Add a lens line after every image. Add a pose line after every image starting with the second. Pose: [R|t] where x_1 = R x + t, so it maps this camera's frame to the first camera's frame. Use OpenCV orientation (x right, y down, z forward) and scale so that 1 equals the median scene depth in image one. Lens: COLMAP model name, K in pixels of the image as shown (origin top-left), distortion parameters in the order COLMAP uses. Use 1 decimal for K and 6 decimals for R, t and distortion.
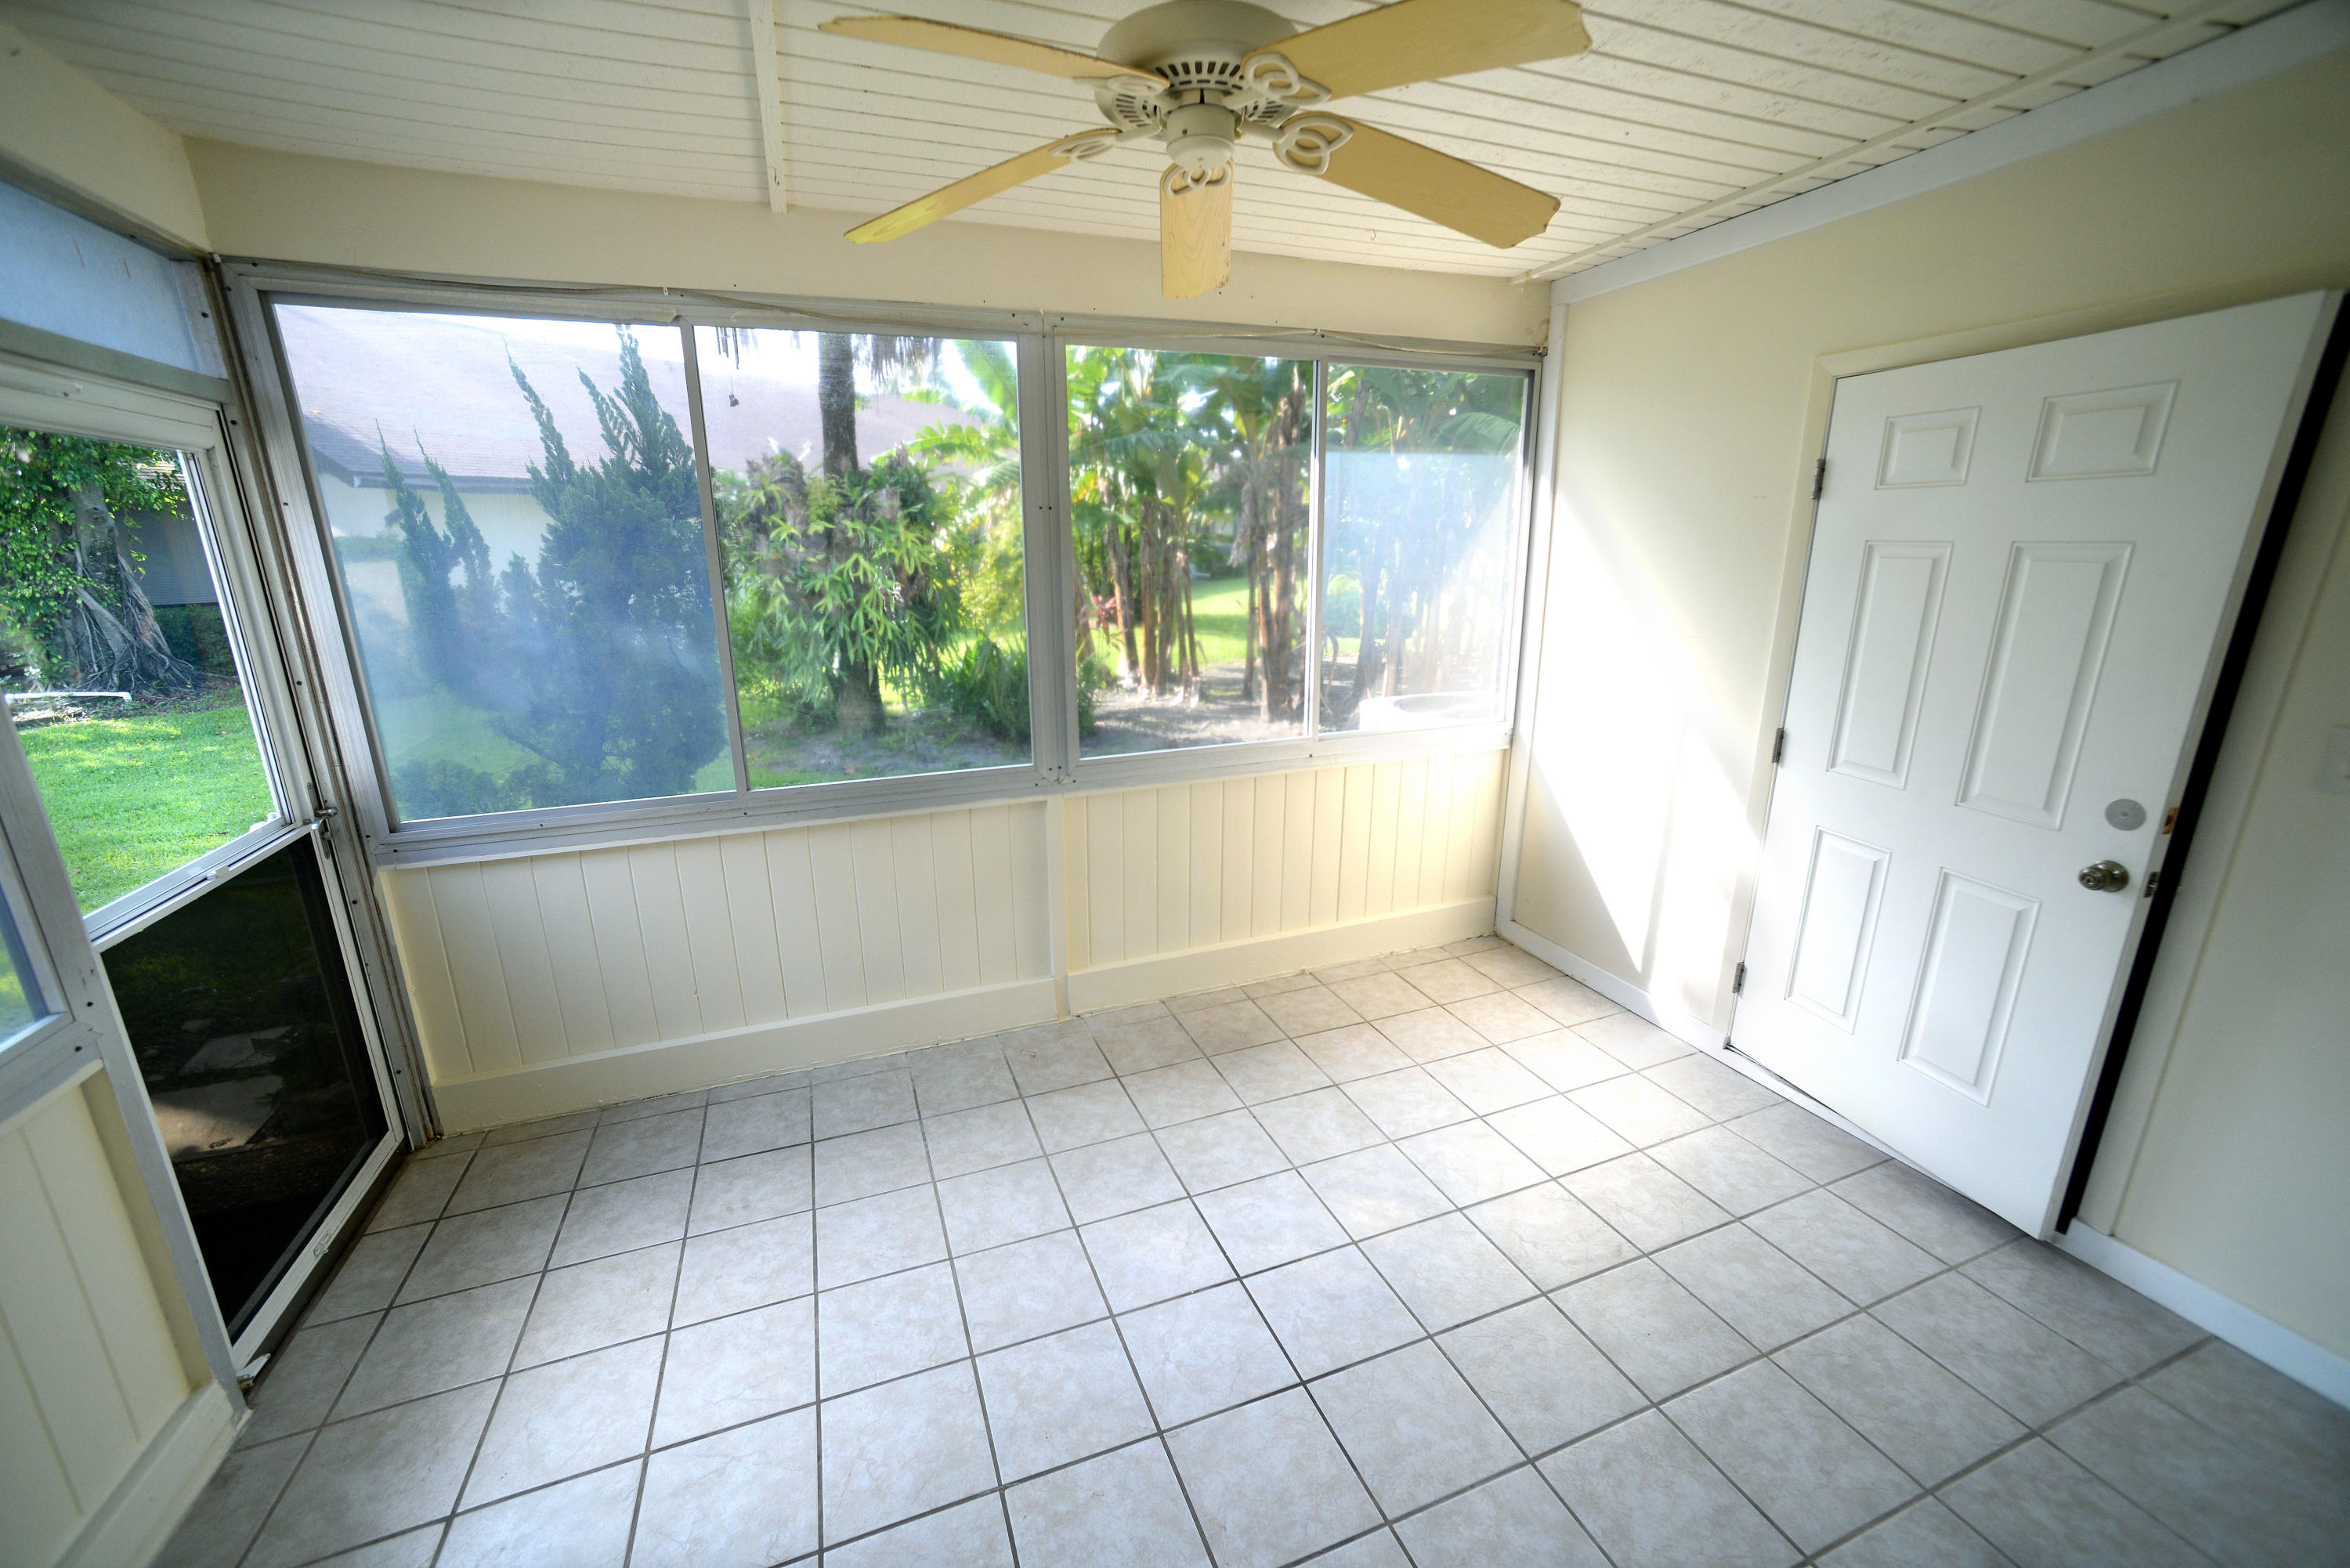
lens RADIAL K [[935.7, 0, 1169.7], [0, 935.7, 781.2], [0, 0, 1]] dist [-0.075755, 0.030235]
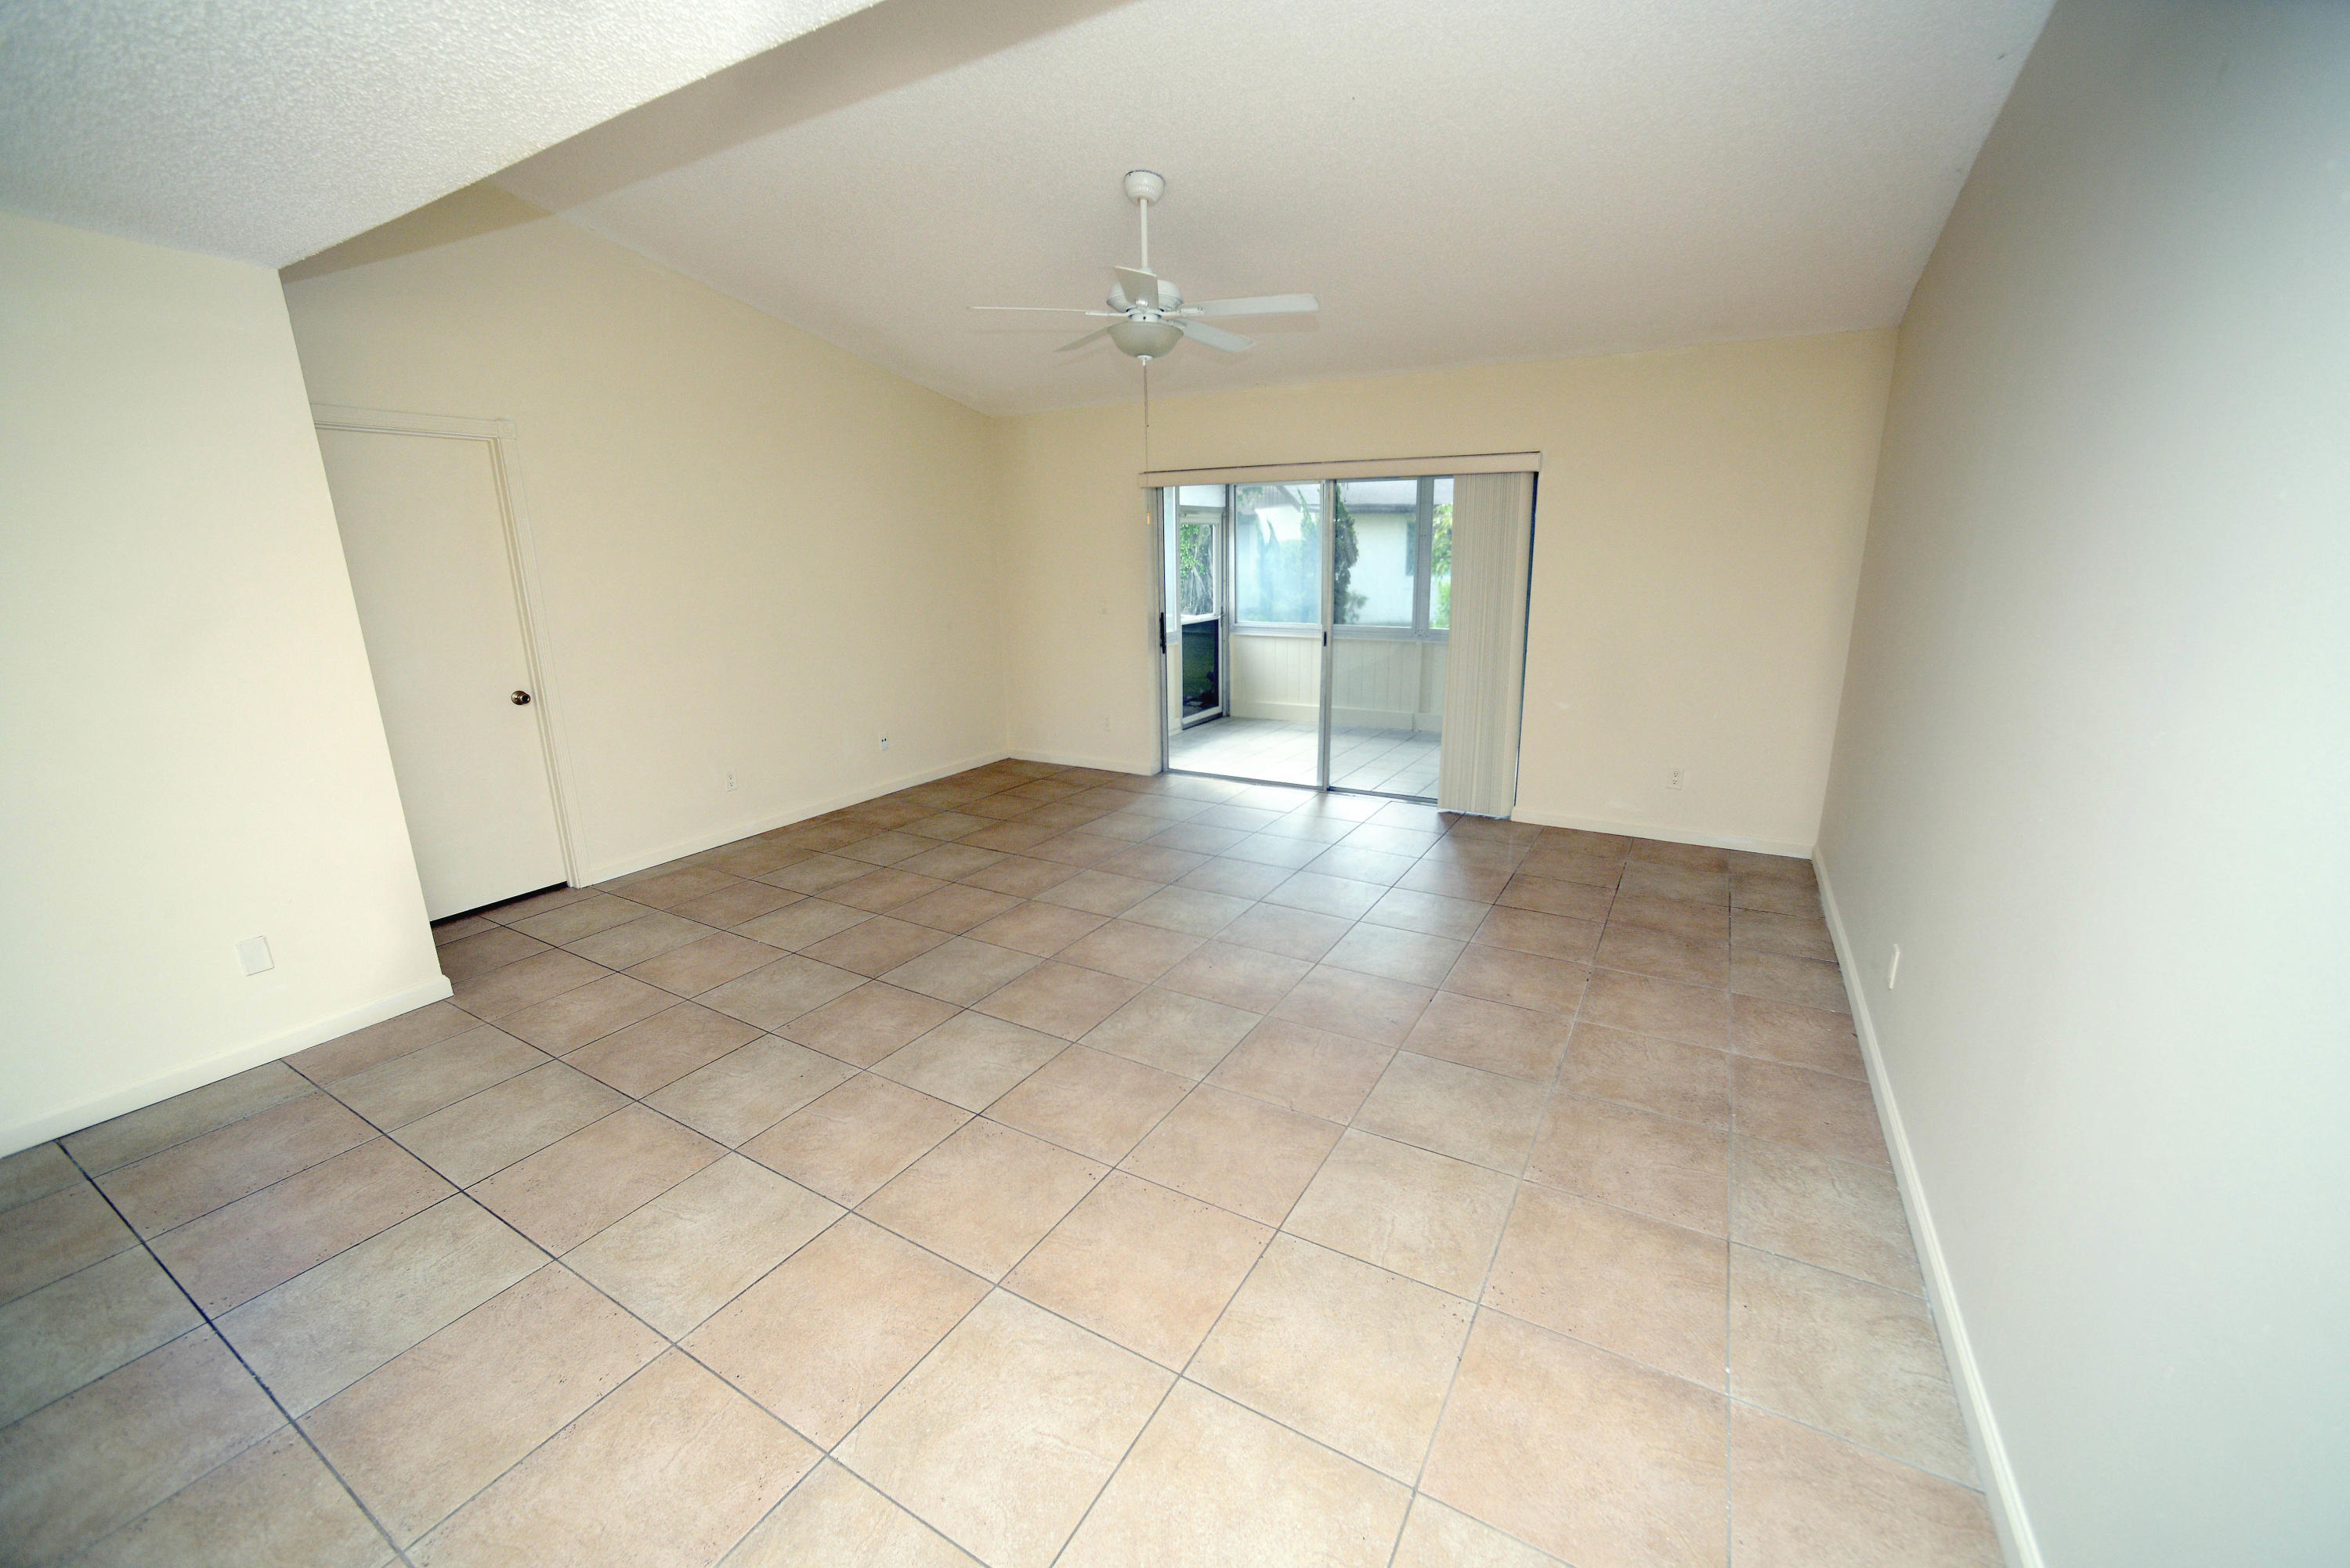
lens RADIAL K [[935.7, 0, 1169.7], [0, 935.7, 781.2], [0, 0, 1]] dist [-0.075755, 0.030235]
pose [[0.622743, 0.192387, -0.758405, 1.889077], [-0.195562, 0.976806, 0.087209, 0.382315], [0.757593, 0.094006, 0.645923, -1.534576]]
